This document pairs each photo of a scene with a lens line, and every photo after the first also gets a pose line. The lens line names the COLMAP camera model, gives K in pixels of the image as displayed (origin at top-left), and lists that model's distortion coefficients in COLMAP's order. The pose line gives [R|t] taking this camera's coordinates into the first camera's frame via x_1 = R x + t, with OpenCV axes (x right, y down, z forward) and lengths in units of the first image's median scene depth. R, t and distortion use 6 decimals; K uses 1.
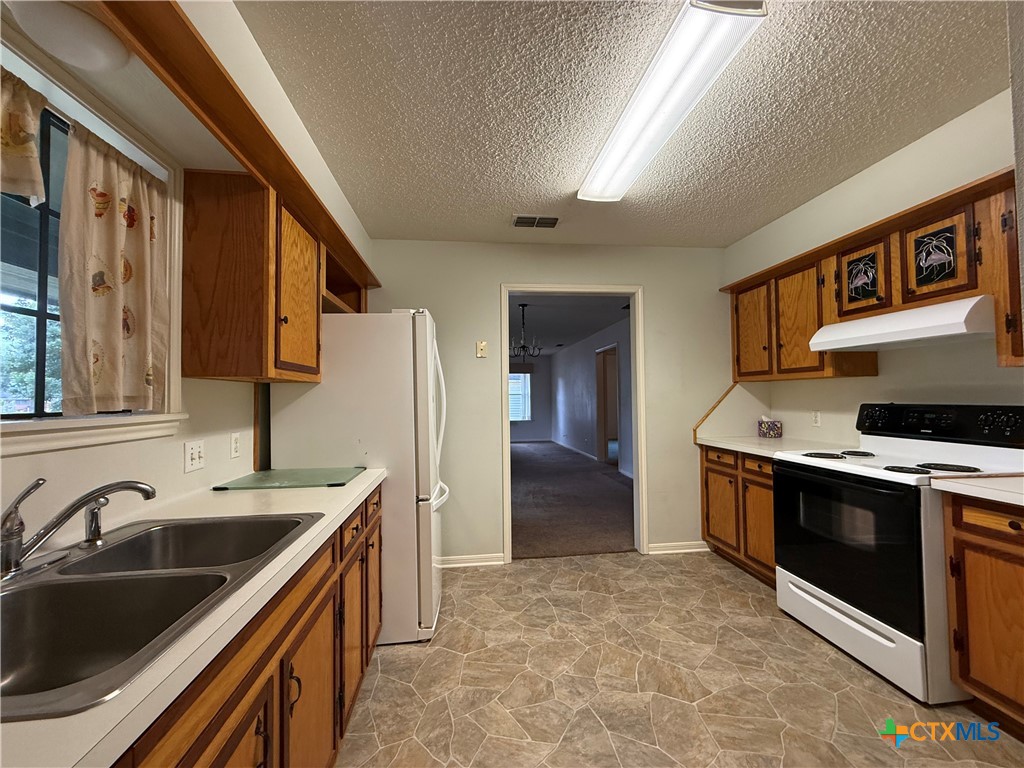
lens RADIAL K [[408.9, 0, 514.4], [0, 408.9, 386.2], [0, 0, 1]] dist [-0.002098, -0.000164]
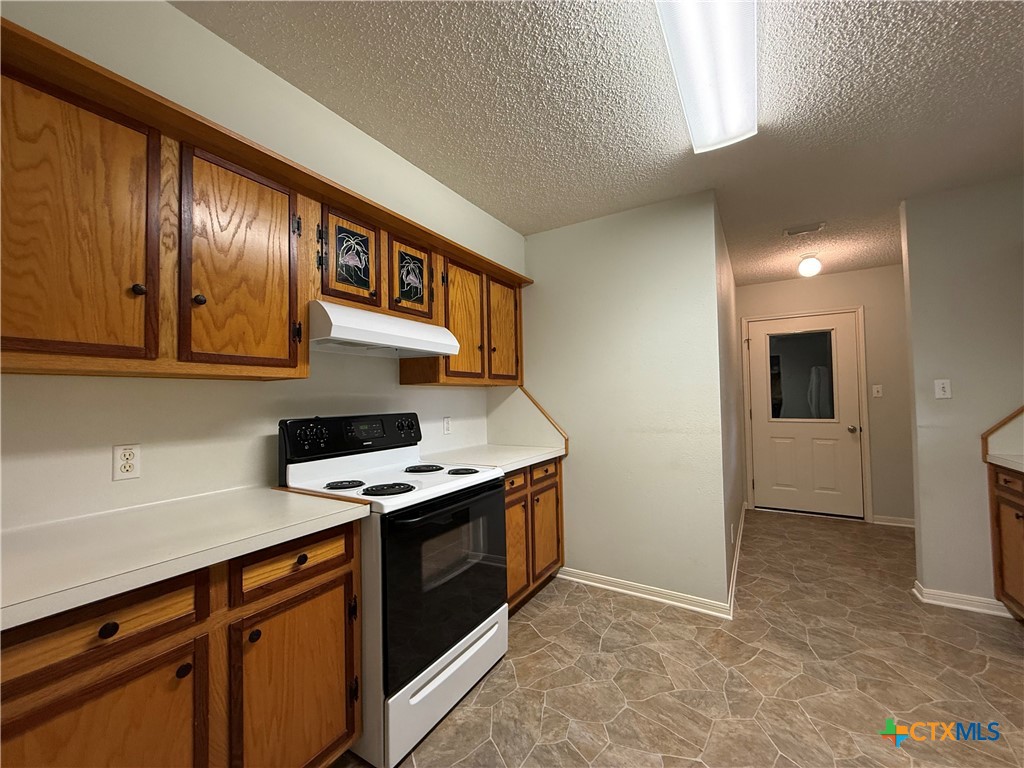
lens RADIAL K [[408.9, 0, 509.9], [0, 408.9, 383.3], [0, 0, 1]] dist [-0.002098, -0.000164]
pose [[-0.782032, 0.045663, 0.621563, 0.154109], [0.008843, 0.998025, -0.062194, 0.034346], [-0.623175, -0.043141, -0.780891, 1.642307]]
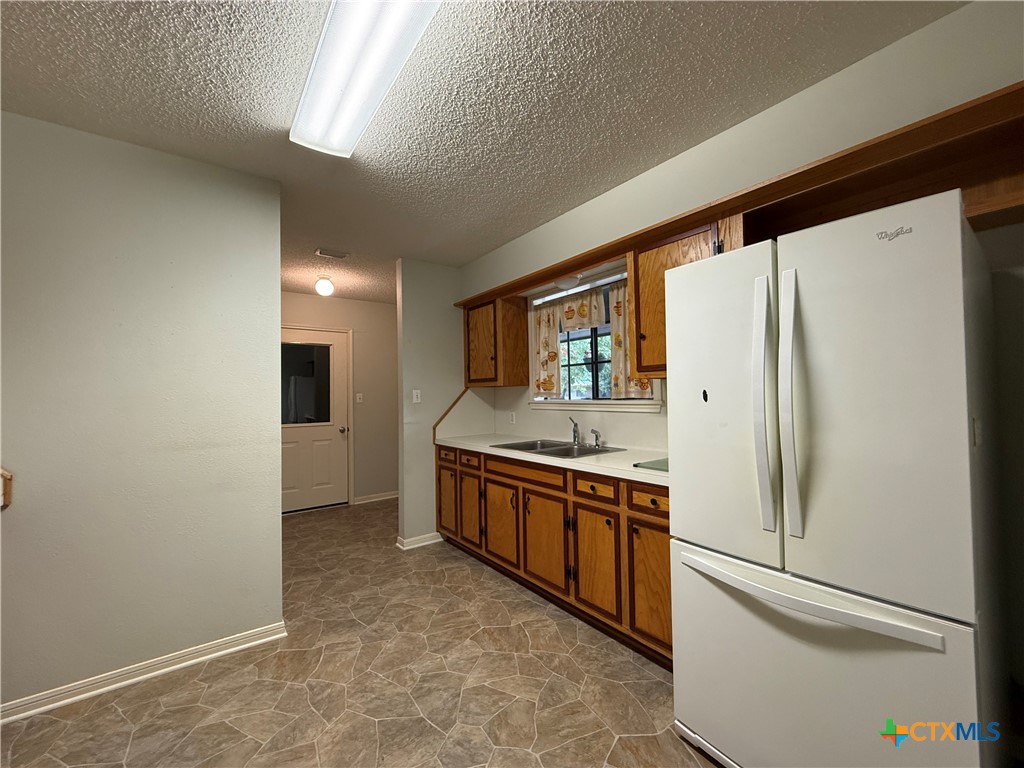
lens RADIAL K [[408.9, 0, 515.9], [0, 408.9, 383.8], [0, 0, 1]] dist [-0.002098, -0.000164]
pose [[-0.865847, 0.012714, -0.500147, 0.419813], [0.041010, 0.998117, -0.045624, 0.030493], [0.498625, -0.060015, -0.864738, 1.627545]]
